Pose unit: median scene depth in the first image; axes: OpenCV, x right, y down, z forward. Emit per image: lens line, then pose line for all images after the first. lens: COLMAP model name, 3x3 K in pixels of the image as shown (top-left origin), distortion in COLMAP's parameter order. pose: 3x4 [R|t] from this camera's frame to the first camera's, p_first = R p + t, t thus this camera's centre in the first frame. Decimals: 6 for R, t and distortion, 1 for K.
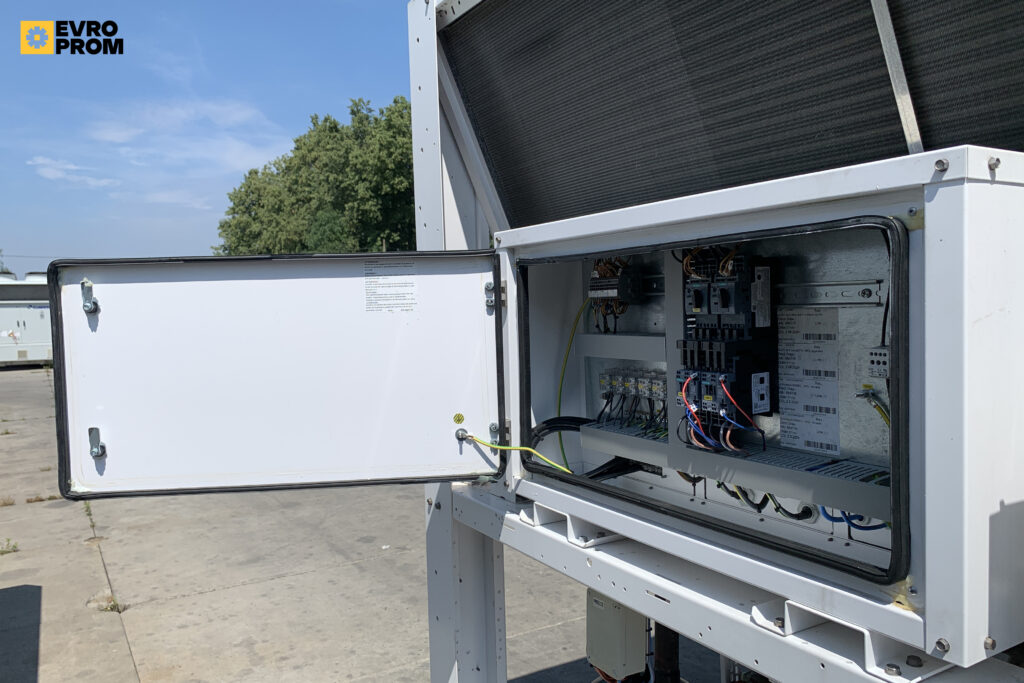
lens RADIAL K [[784.0, 0, 509.3], [0, 784.0, 341.2], [0, 0, 1]] dist [0.041748, -0.066386]
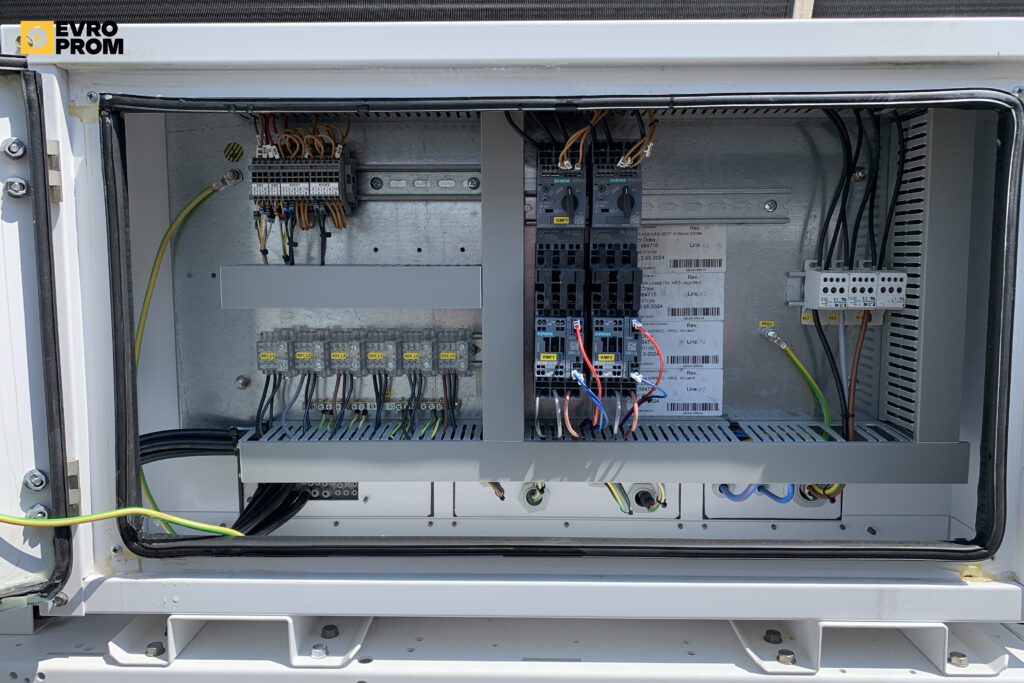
lens RADIAL K [[784.0, 0, 511.8], [0, 784.0, 337.7], [0, 0, 1]] dist [0.041748, -0.066386]
pose [[0.525369, -0.061396, 0.848656, -0.272015], [0.027344, 0.998096, 0.055280, 0.015456], [-0.850435, -0.005837, 0.526048, 0.605730]]
